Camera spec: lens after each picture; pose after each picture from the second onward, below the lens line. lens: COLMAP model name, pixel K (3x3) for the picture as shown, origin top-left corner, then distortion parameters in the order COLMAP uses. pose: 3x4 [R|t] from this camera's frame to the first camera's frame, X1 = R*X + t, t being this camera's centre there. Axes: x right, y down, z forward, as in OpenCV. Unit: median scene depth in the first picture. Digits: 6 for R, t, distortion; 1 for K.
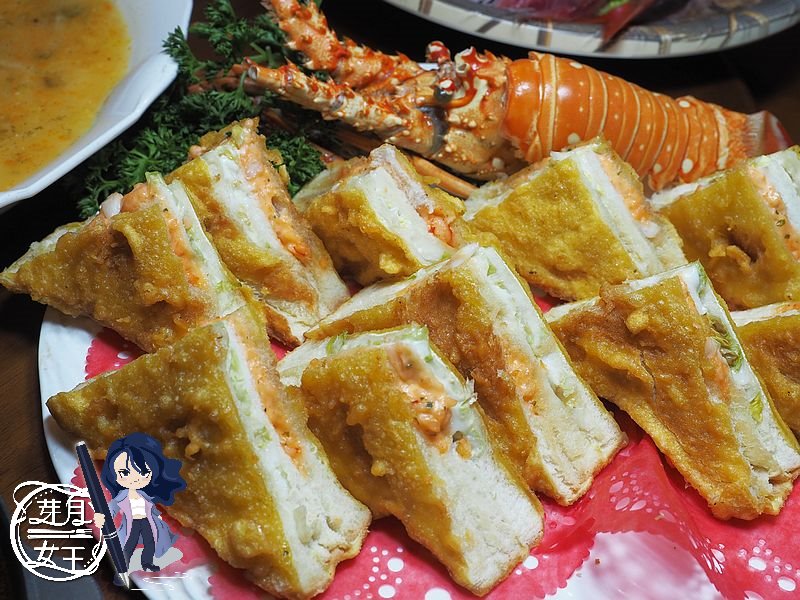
lens RADIAL K [[1002.6, 0, 416.7], [0, 1002.6, 306.5], [0, 0, 1]] dist [0.012004, 0.000000]
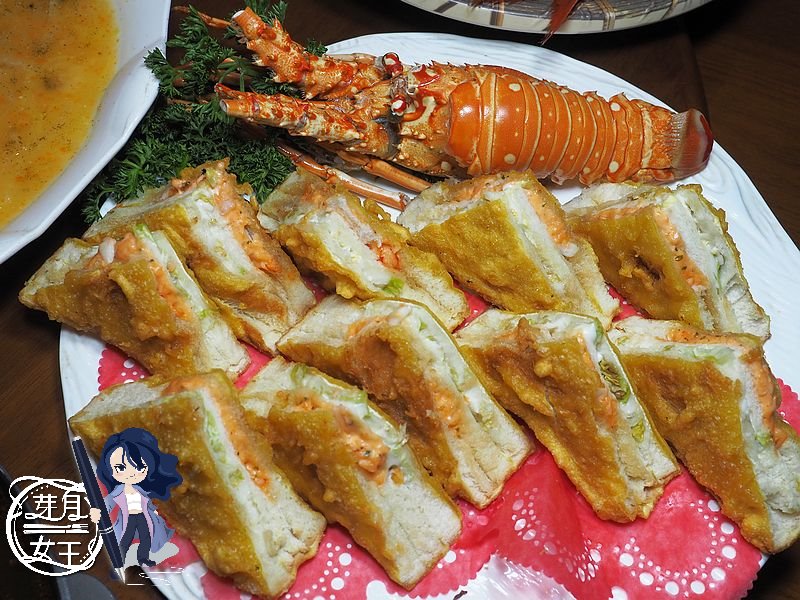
lens RADIAL K [[898.4, 0, 402.4], [0, 898.4, 301.9], [0, 0, 1]] dist [0.006709, 0.000000]
pose [[0.999638, 0.001239, -0.026871, 0.070197], [0.005829, 0.965230, 0.261338, -0.308518], [0.026261, -0.261400, 0.964873, -0.026798]]
